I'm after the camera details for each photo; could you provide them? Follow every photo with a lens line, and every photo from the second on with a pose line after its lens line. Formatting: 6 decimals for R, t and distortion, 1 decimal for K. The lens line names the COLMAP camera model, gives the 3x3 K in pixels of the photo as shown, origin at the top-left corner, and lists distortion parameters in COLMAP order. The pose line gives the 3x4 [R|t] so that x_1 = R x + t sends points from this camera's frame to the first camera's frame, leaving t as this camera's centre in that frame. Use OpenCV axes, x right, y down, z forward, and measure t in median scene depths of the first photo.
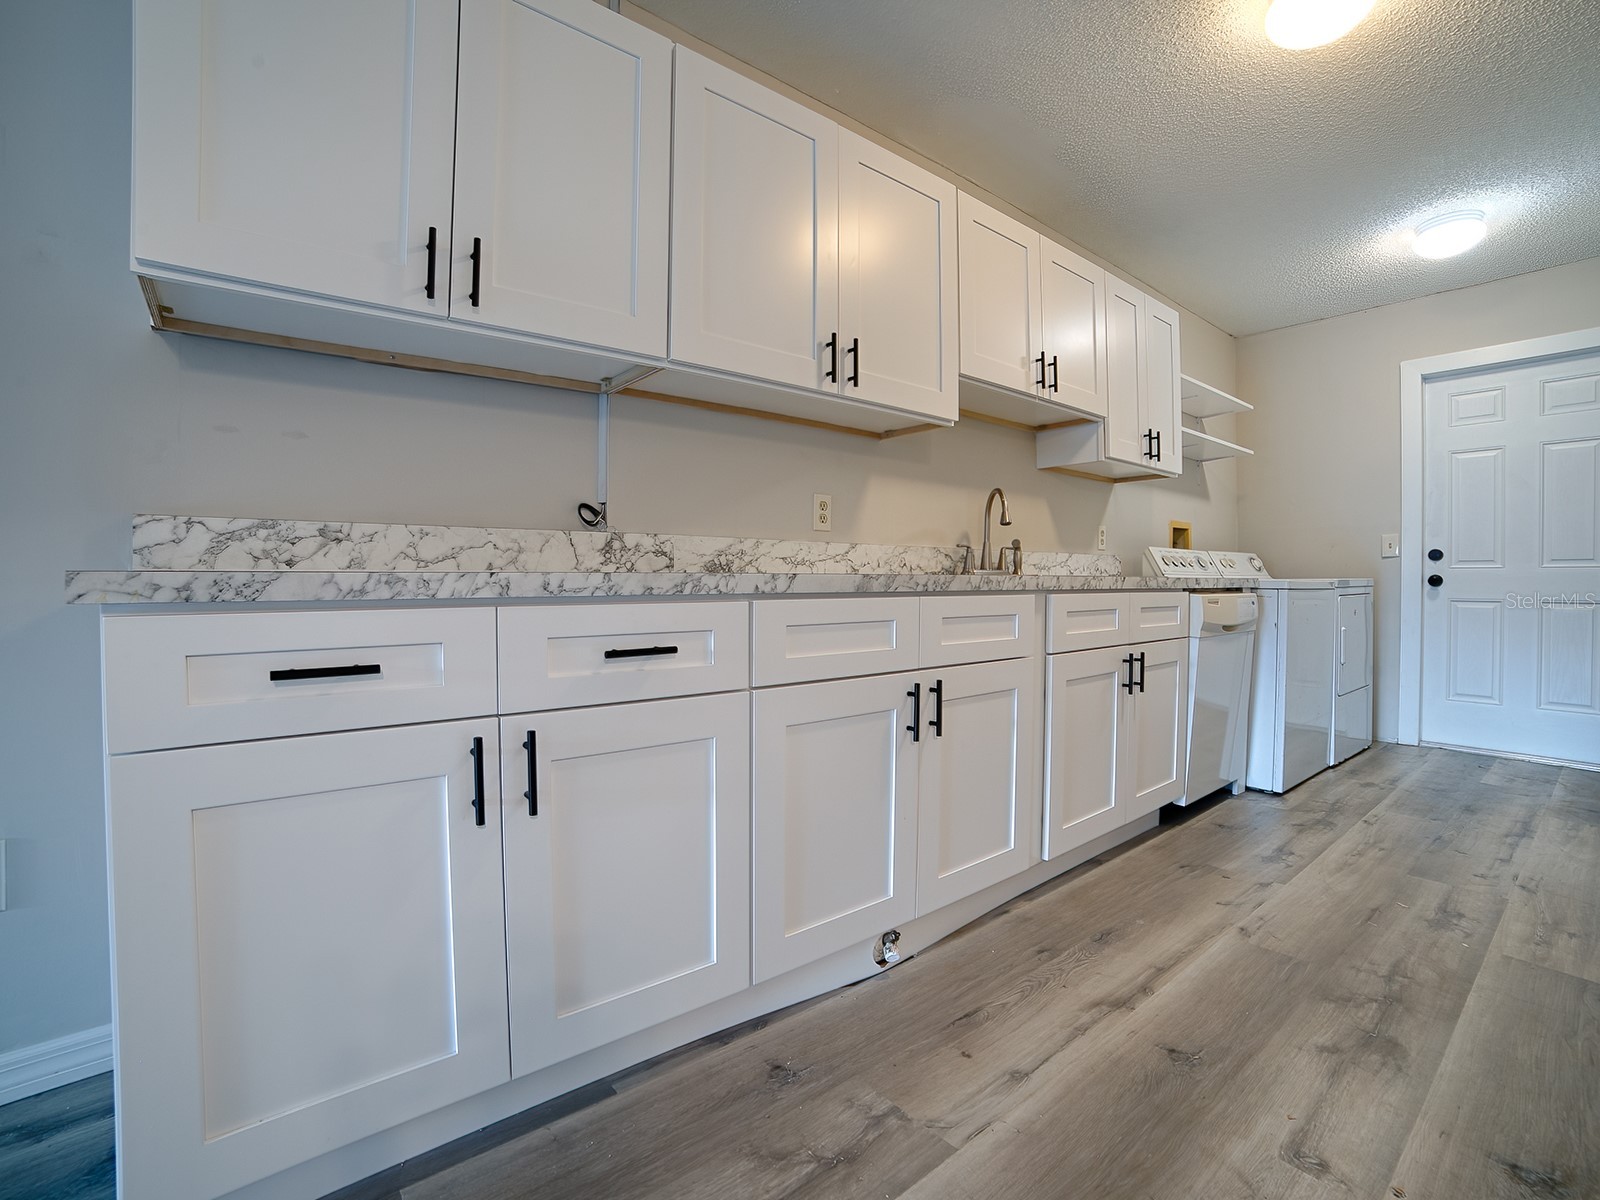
lens RADIAL K [[738.1, 0, 797.6], [0, 738.1, 582.5], [0, 0, 1]] dist [-0.083629, 0.029092]
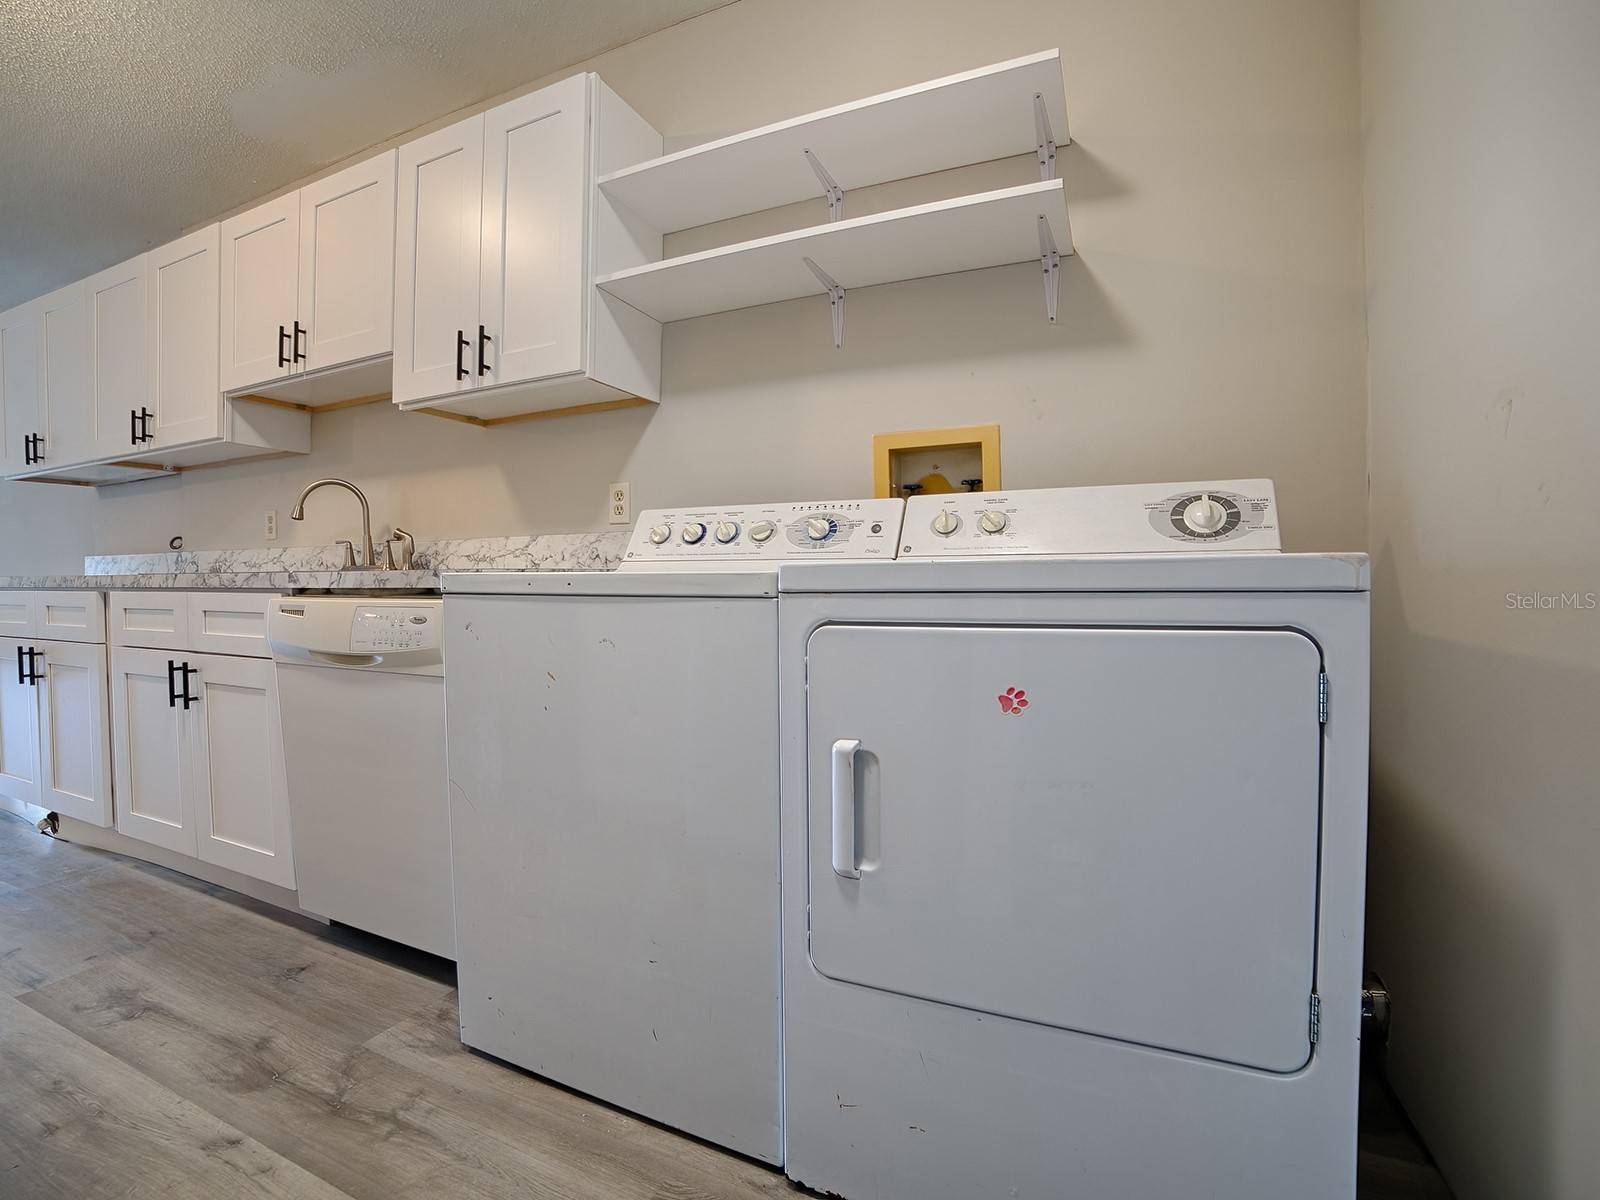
lens RADIAL K [[738.1, 0, 797.6], [0, 738.1, 582.5], [0, 0, 1]] dist [-0.083629, 0.029092]
pose [[0.427471, 0.003662, -0.904022, 1.522536], [0.008508, 0.999931, 0.008073, 0.002156], [0.903989, -0.011142, 0.427410, 1.296273]]
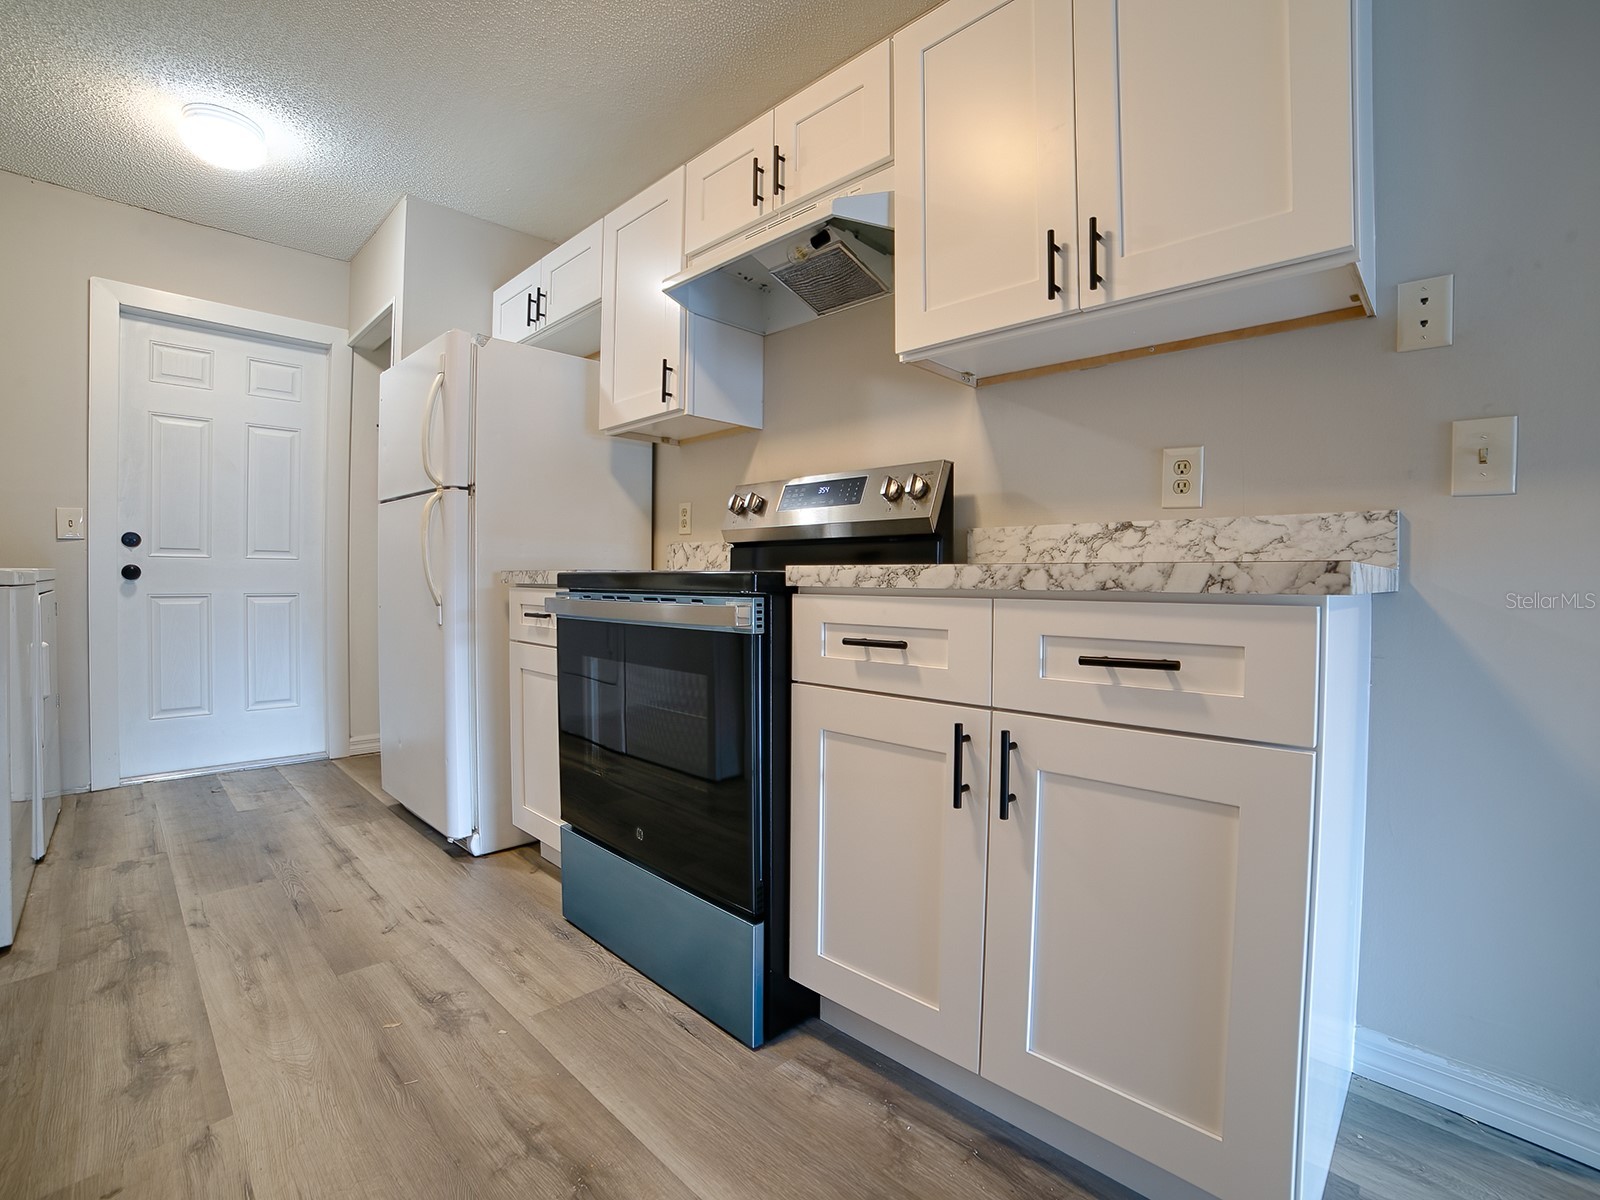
lens RADIAL K [[738.1, 0, 797.6], [0, 738.1, 582.5], [0, 0, 1]] dist [-0.083629, 0.029092]
pose [[-0.094771, -0.009037, 0.995458, 0.094306], [-0.002218, 0.999958, 0.008867, 0.000825], [-0.995497, -0.001368, -0.094787, 0.551919]]
